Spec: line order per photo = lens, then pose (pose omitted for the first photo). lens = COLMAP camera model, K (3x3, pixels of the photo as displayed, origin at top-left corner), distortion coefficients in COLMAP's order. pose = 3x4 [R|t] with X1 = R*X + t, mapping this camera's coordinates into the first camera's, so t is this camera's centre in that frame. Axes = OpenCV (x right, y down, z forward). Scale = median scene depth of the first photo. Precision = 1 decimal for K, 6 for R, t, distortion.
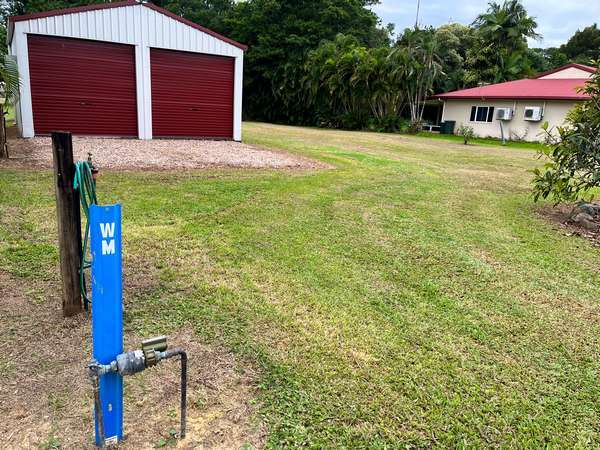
lens RADIAL K [[460.8, 0, 300.0], [0, 460.8, 225.0], [0, 0, 1]] dist [0.066493, -0.101782]
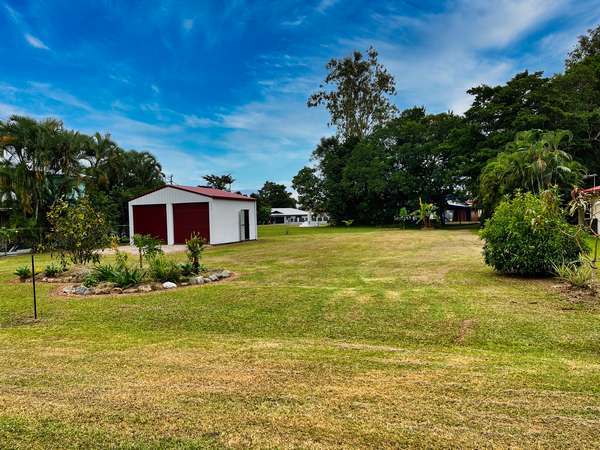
lens RADIAL K [[451.2, 0, 289.7], [0, 451.2, 228.7], [0, 0, 1]] dist [0.073800, -0.104048]
pose [[0.593734, -0.046900, -0.803294, 0.719605], [-0.137002, 0.977832, -0.158352, -0.001859], [0.792913, 0.204072, 0.574146, 0.098975]]
